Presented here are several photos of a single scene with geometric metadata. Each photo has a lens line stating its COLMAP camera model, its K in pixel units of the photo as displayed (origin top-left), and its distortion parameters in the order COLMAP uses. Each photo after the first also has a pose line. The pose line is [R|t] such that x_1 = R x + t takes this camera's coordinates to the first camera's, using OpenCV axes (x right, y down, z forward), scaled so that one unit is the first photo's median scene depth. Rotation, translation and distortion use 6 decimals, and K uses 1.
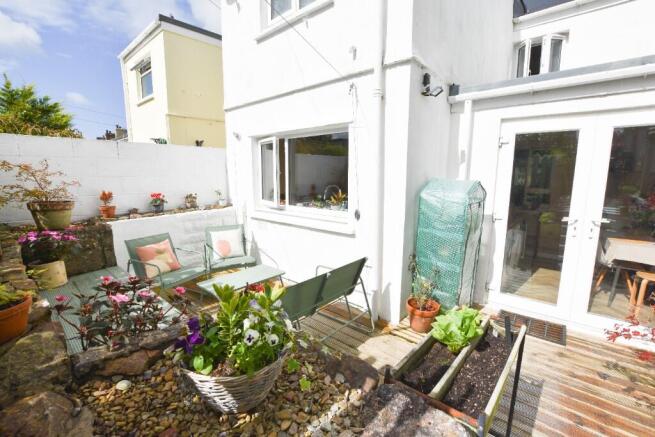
lens RADIAL K [[290.7, 0, 325.8], [0, 290.7, 219.5], [0, 0, 1]] dist [-0.016327, 0.001463]
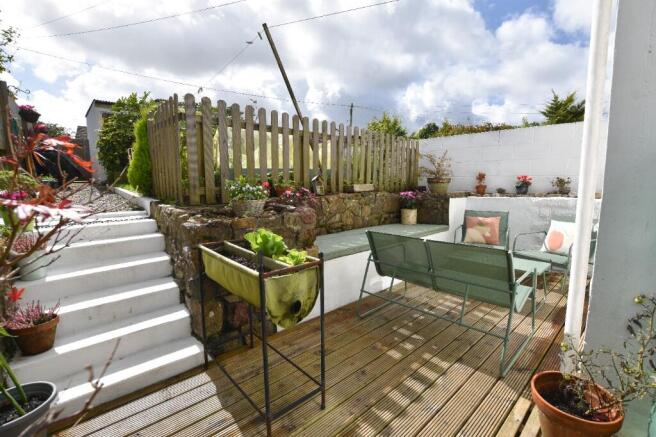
lens RADIAL K [[291.2, 0, 333.7], [0, 291.2, 216.8], [0, 0, 1]] dist [-0.016327, 0.001463]
pose [[-0.083338, 0.121128, -0.989132, 0.516021], [-0.154382, 0.979032, 0.132898, 0.020160], [0.984490, 0.163780, -0.062891, 0.440071]]
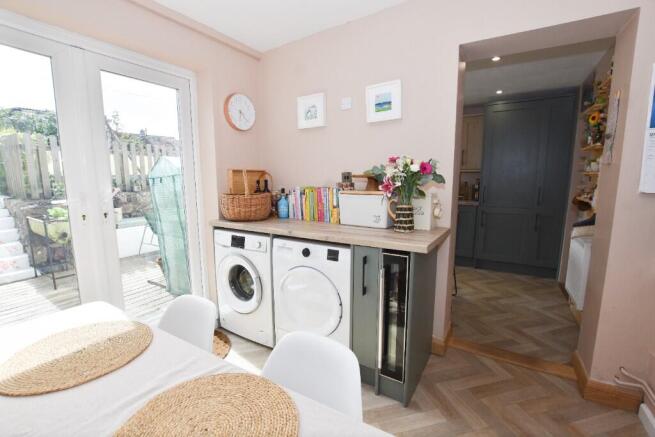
lens RADIAL K [[290.7, 0, 323.7], [0, 290.7, 218.6], [0, 0, 1]] dist [-0.016327, 0.001463]
pose [[0.156299, 0.139940, -0.977746, 1.155223], [-0.146300, 0.982273, 0.117201, -0.089456], [0.976815, 0.124726, 0.174002, 0.995259]]
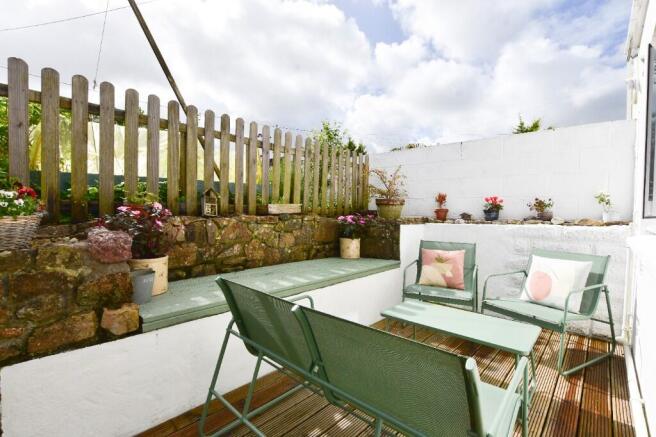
lens RADIAL K [[291.2, 0, 330.3], [0, 291.2, 220.7], [0, 0, 1]] dist [-0.016327, 0.001463]
pose [[-0.012344, 0.035856, -0.999281, 0.228920], [-0.171737, 0.984431, 0.037445, 0.021764], [0.985066, 0.172076, -0.005994, 0.592274]]
